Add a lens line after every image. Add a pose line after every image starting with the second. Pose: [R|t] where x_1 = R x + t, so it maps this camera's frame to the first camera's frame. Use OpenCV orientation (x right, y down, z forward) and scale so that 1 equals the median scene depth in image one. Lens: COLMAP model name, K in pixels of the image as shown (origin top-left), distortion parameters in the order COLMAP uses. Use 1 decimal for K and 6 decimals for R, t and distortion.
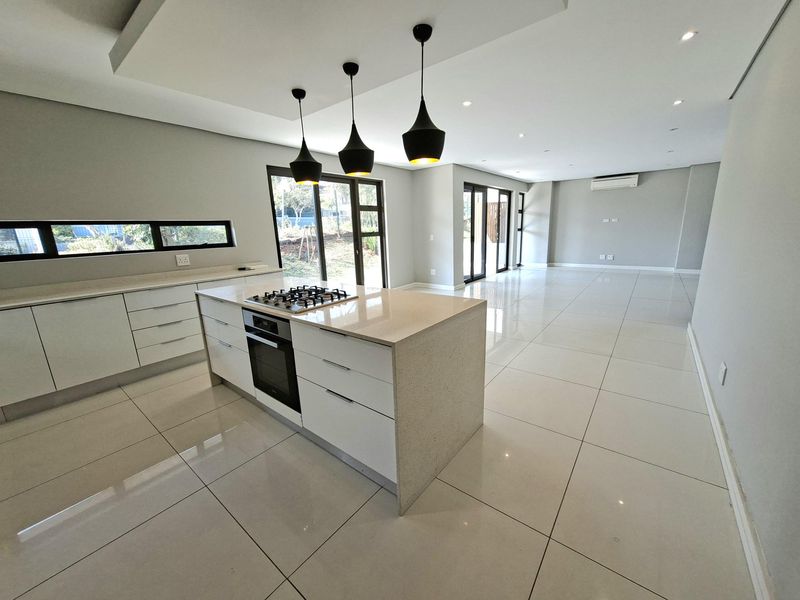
lens RADIAL K [[328.6, 0, 399.8], [0, 328.6, 307.6], [0, 0, 1]] dist [-0.002146, 0.000710]
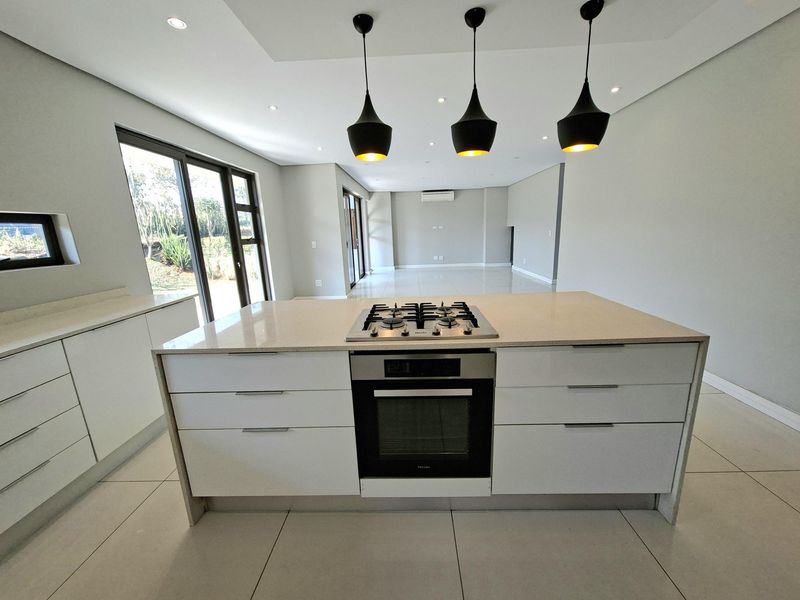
lens RADIAL K [[328.6, 0, 399.7], [0, 328.6, 304.2], [0, 0, 1]] dist [-0.002146, 0.000710]
pose [[0.785440, -0.133250, 0.604424, -0.272370], [0.157498, 0.987433, 0.013020, -0.028662], [-0.598563, 0.084969, 0.796557, 0.169573]]
